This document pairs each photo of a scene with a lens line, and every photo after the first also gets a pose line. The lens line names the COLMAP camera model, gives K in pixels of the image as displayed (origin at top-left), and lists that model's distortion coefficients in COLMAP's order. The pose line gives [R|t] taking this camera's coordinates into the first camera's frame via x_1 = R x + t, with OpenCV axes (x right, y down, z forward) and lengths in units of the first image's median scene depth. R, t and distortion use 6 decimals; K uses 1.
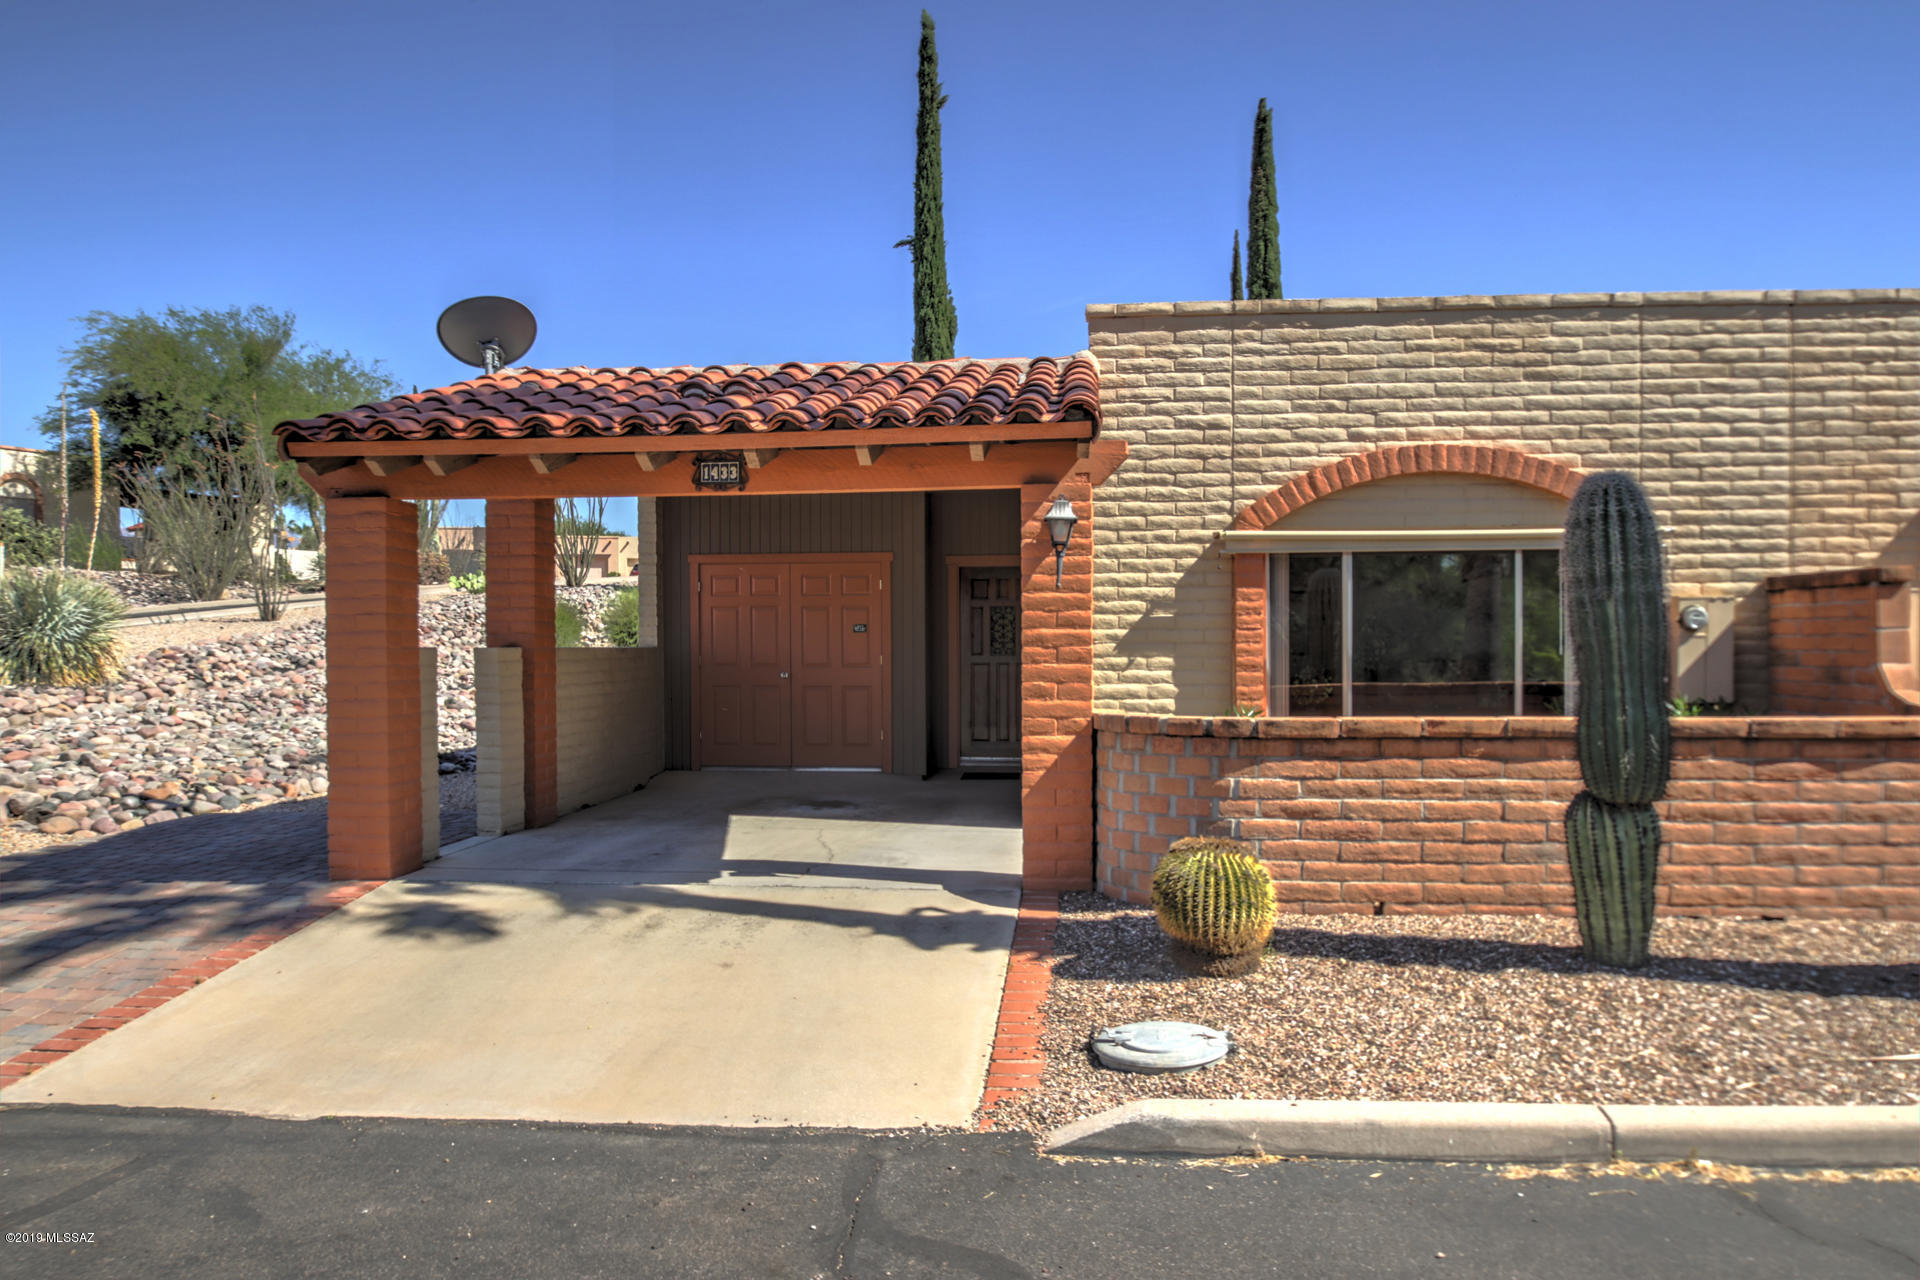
lens RADIAL K [[1312.6, 0, 951.4], [0, 1312.6, 674.7], [0, 0, 1]] dist [-0.035397, 0.005841]
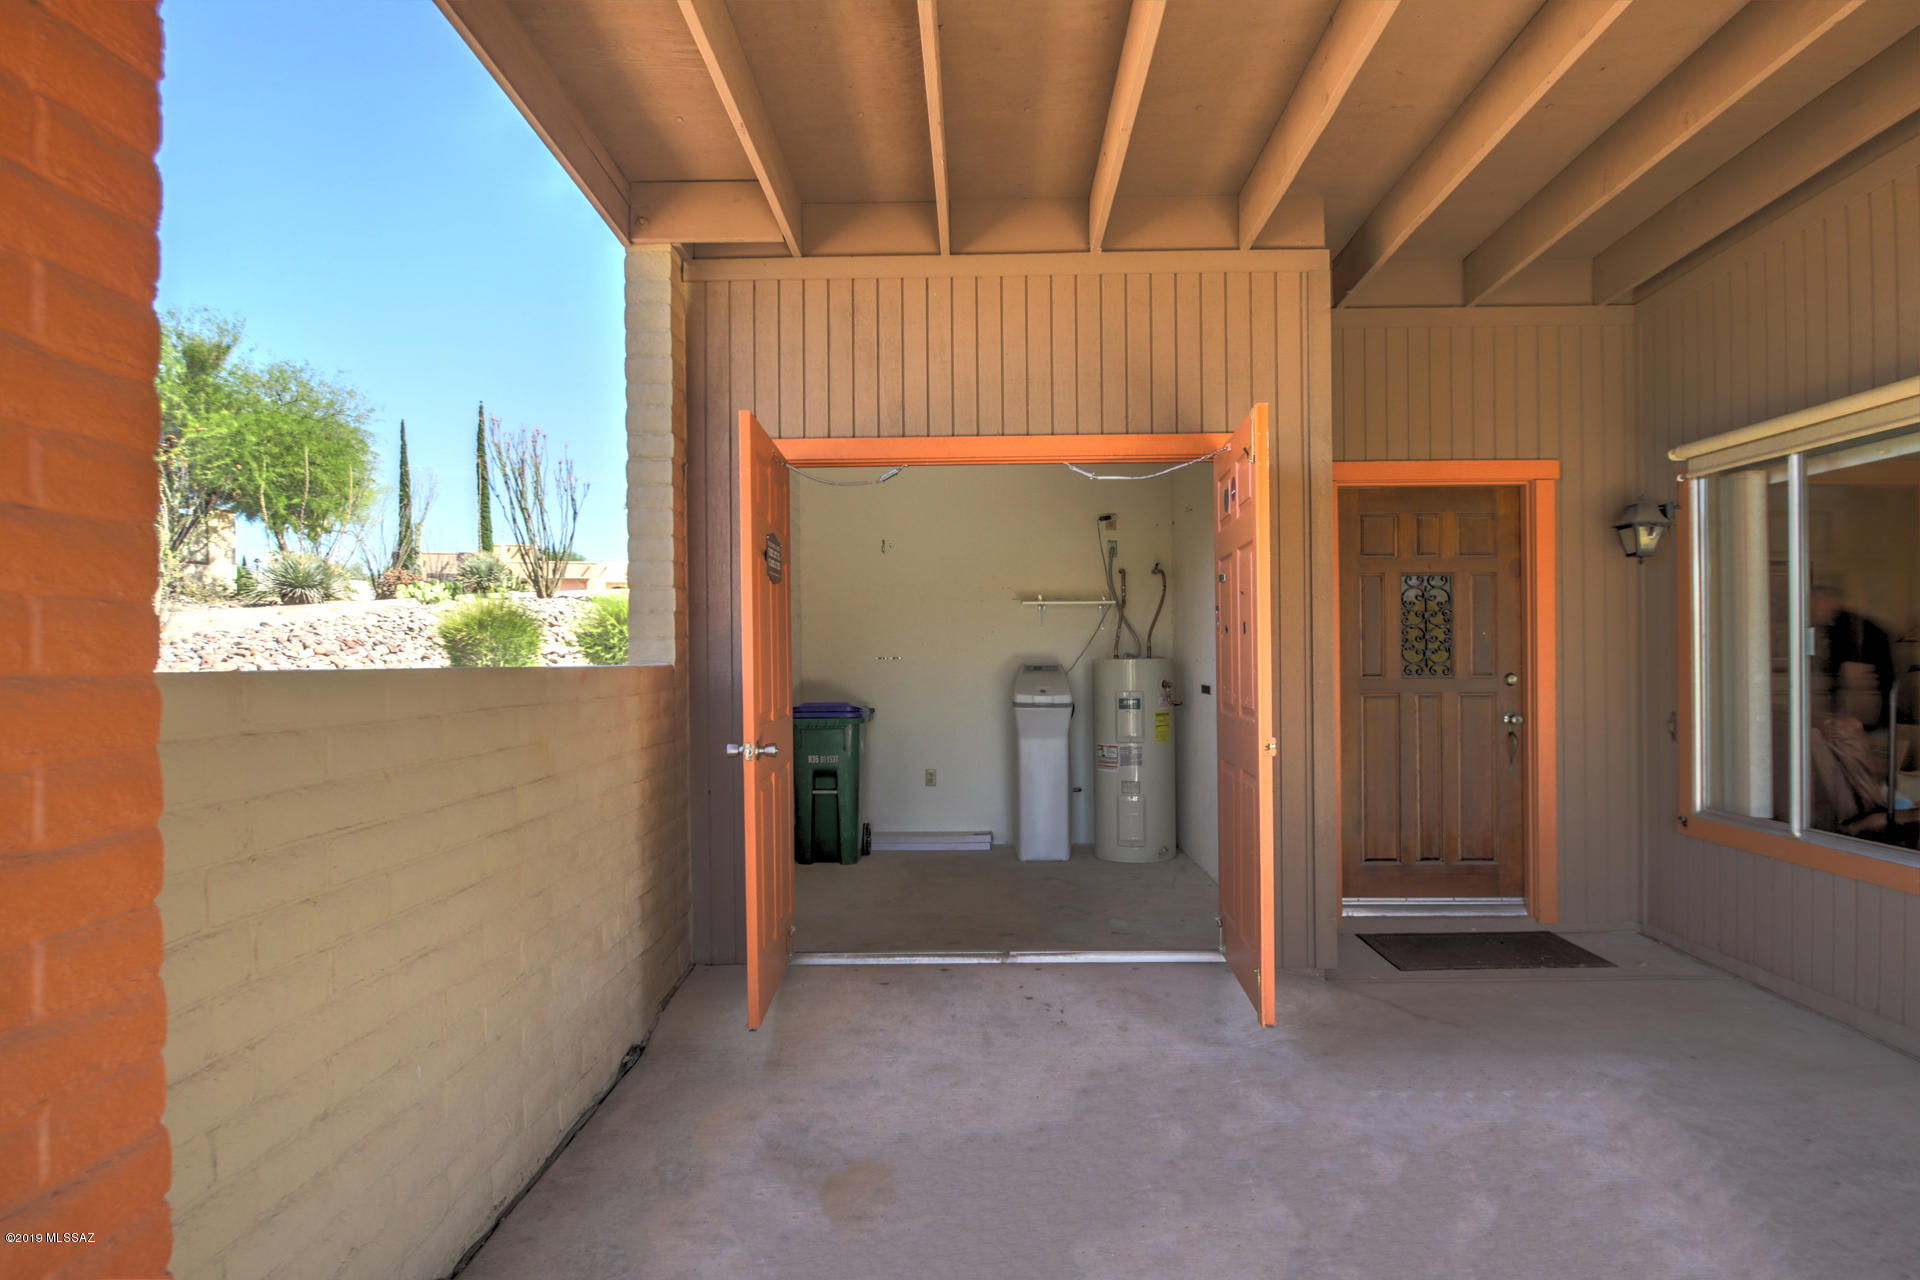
lens RADIAL K [[1047.3, 0, 962.2], [0, 1047.3, 660.0], [0, 0, 1]] dist [-0.004036, -0.013701]
pose [[0.996086, -0.005330, 0.088225, -0.235076], [0.007244, 0.999745, -0.021389, -0.021488], [-0.088089, 0.021945, 0.995871, 0.956448]]
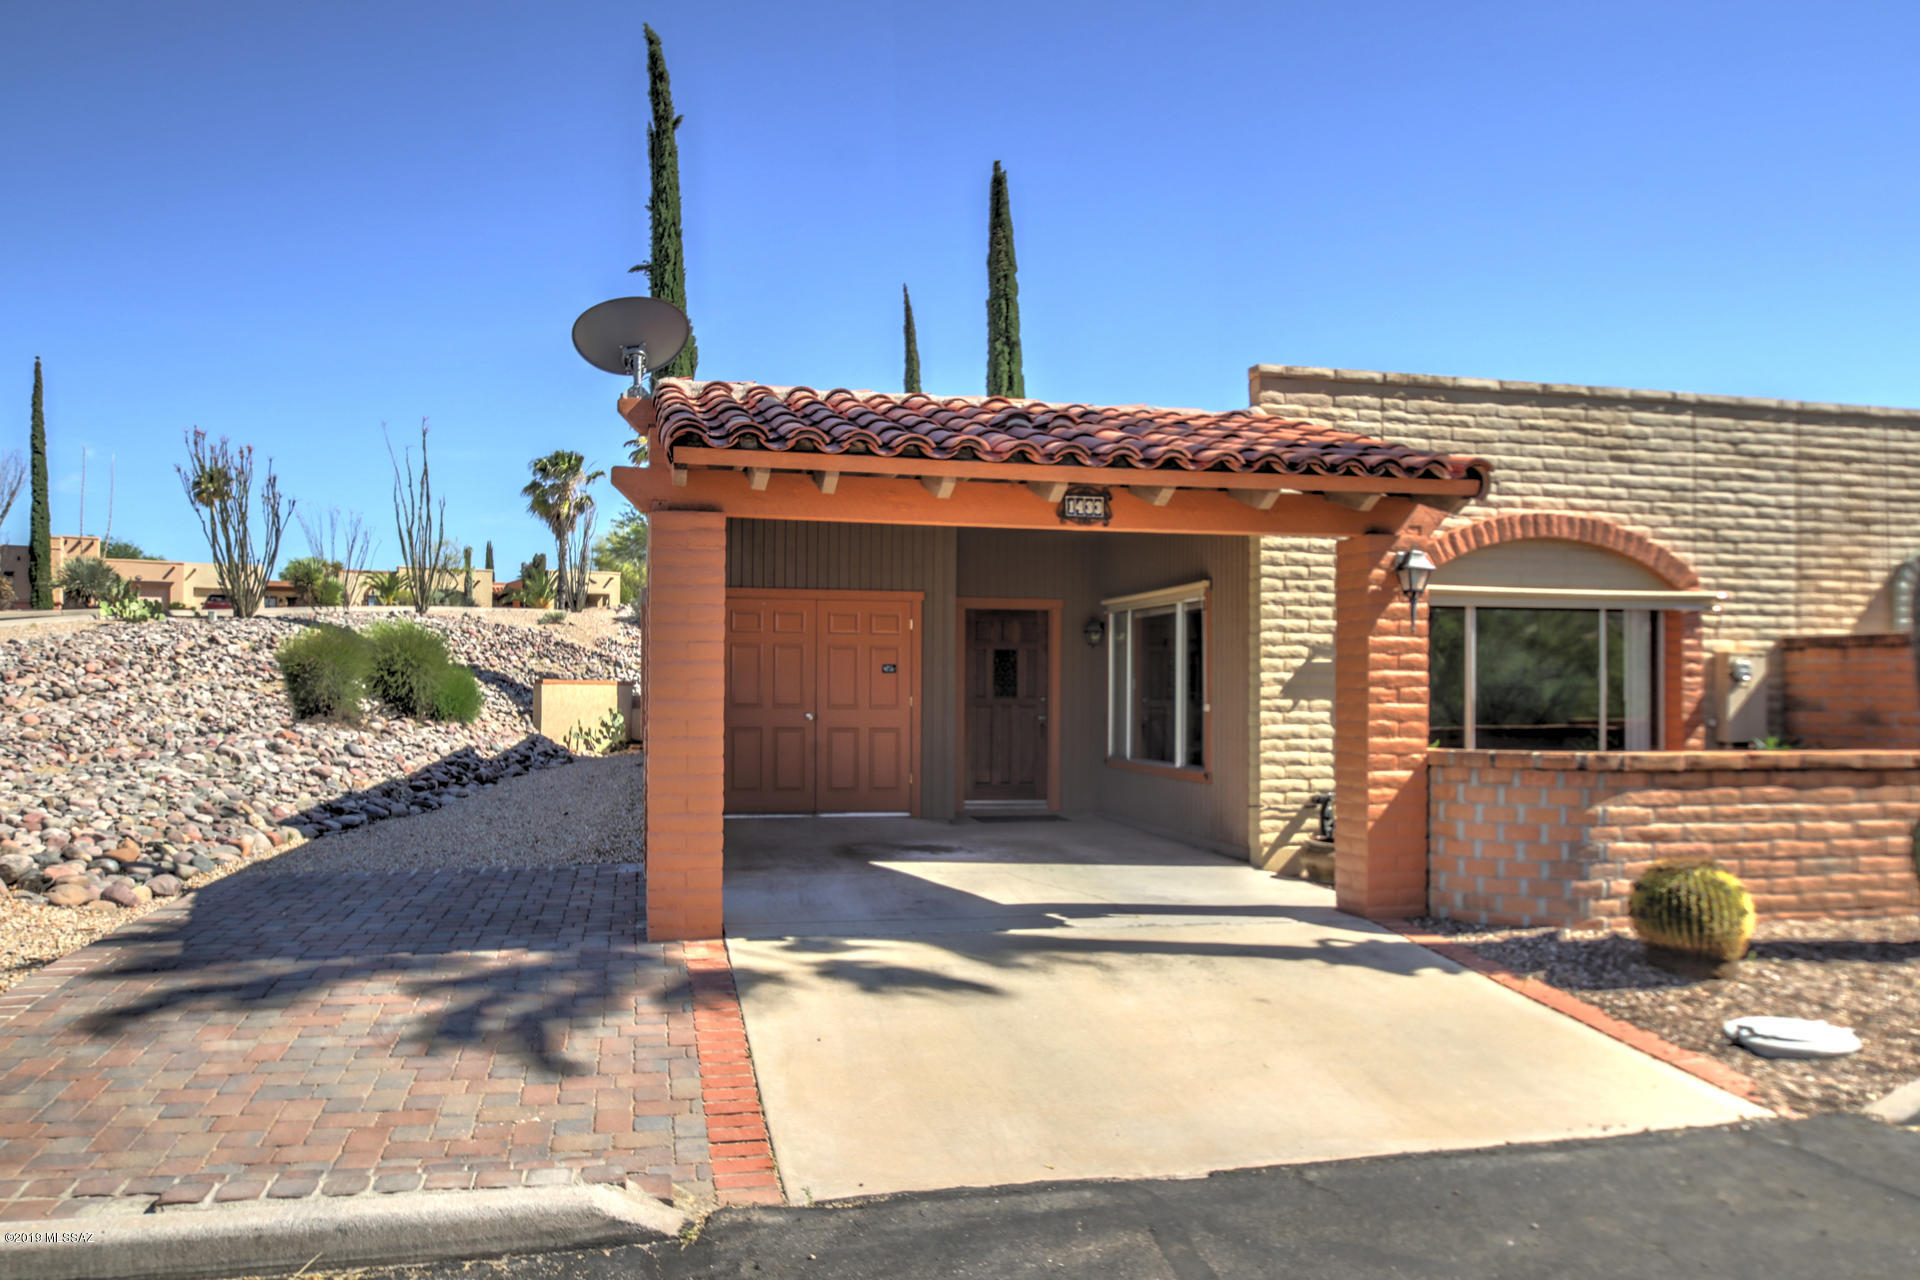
lens RADIAL K [[1350.8, 0, 906.0], [0, 1350.8, 679.6], [0, 0, 1]] dist [-0.027622, 0.001735]
pose [[0.955392, 0.013825, 0.295018, -0.499078], [-0.004232, 0.999442, -0.033131, 0.008036], [-0.295311, 0.030405, 0.954917, 0.060779]]
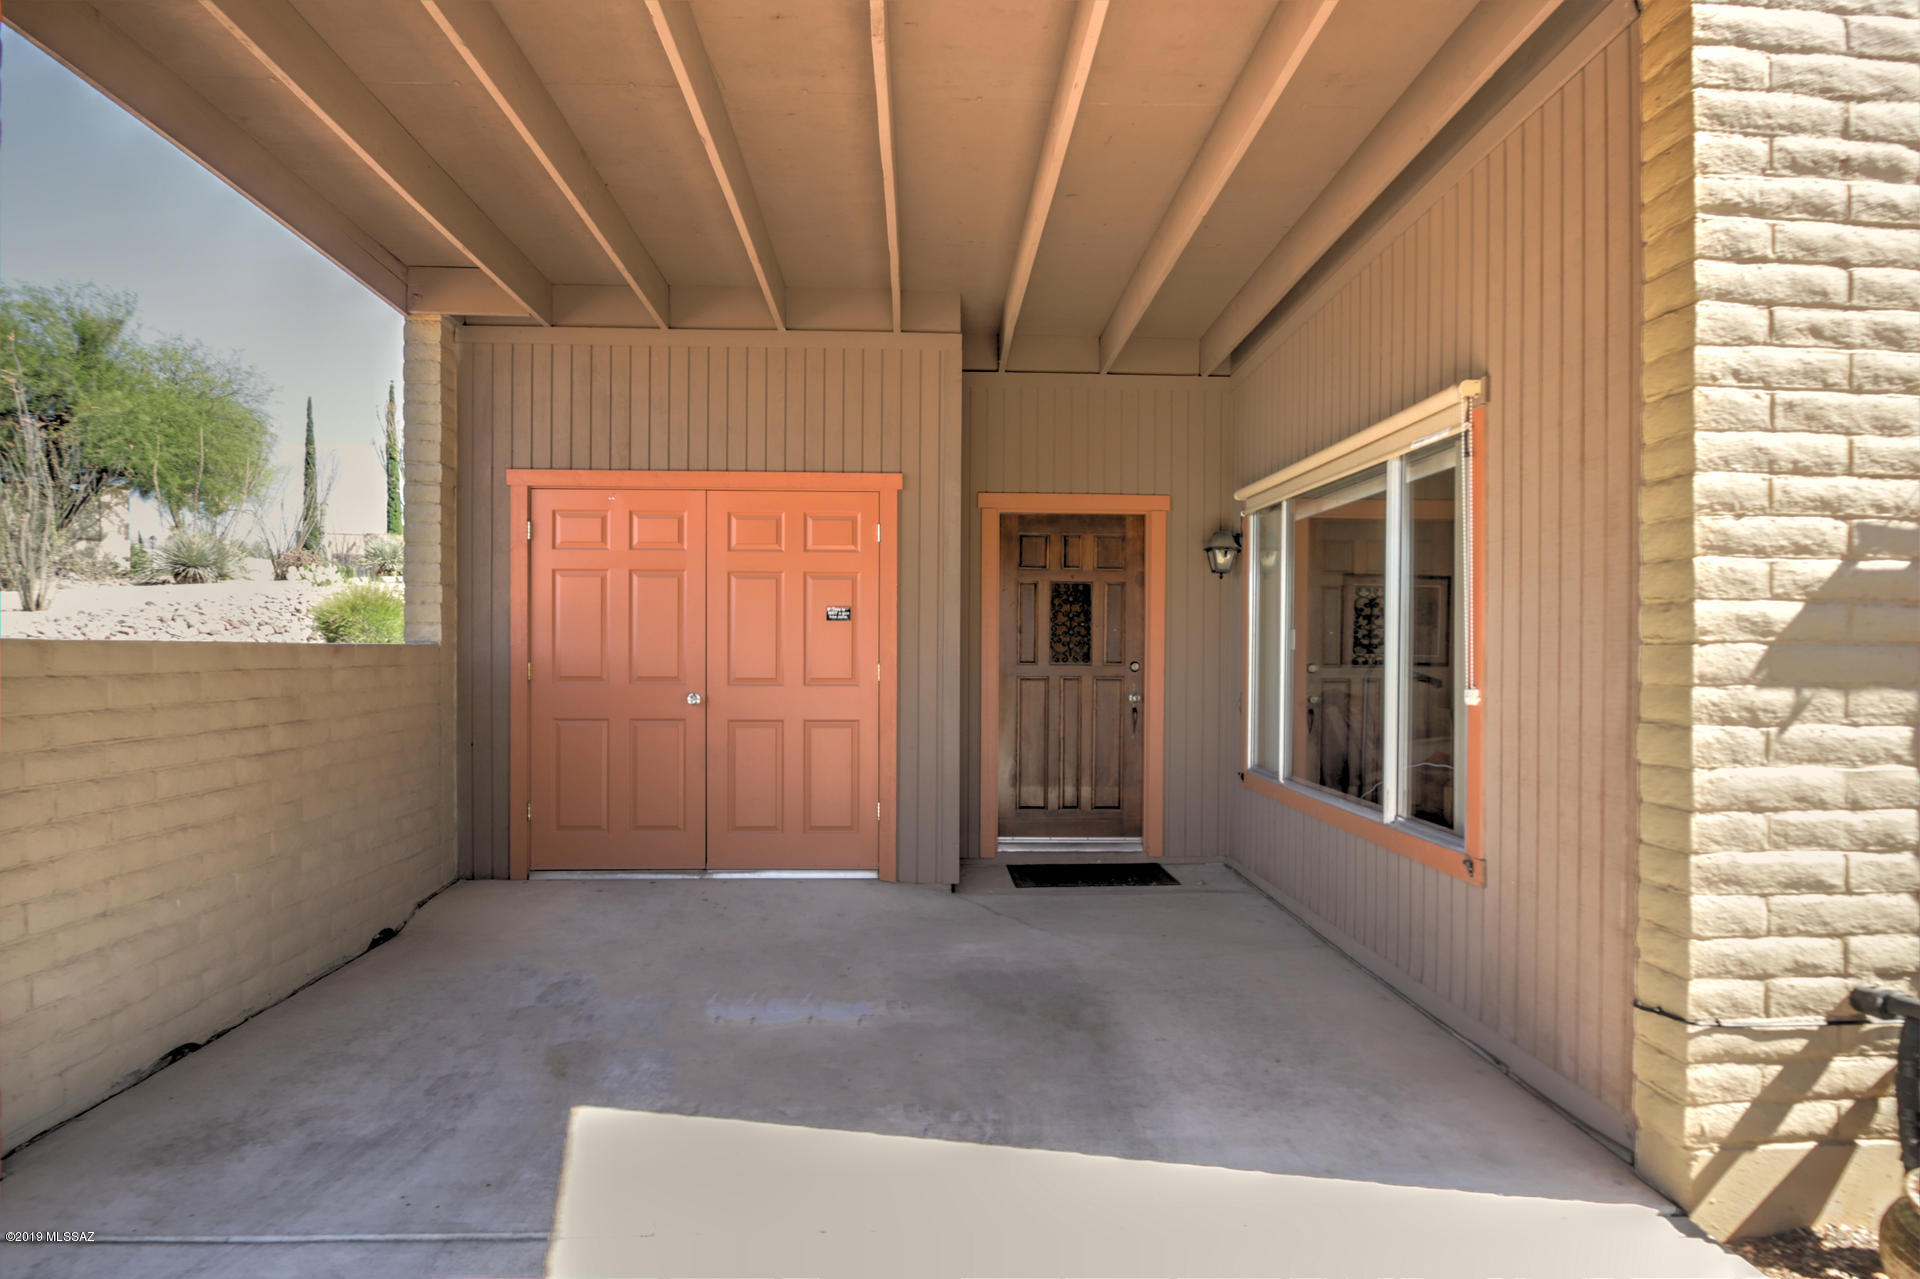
lens RADIAL K [[1047.3, 0, 962.2], [0, 1047.3, 659.5], [0, 0, 1]] dist [-0.004036, -0.013701]
pose [[0.988554, 0.008392, 0.150633, -0.119291], [-0.006547, 0.999897, -0.012742, -0.016077], [-0.150724, 0.011610, 0.988508, 0.800188]]
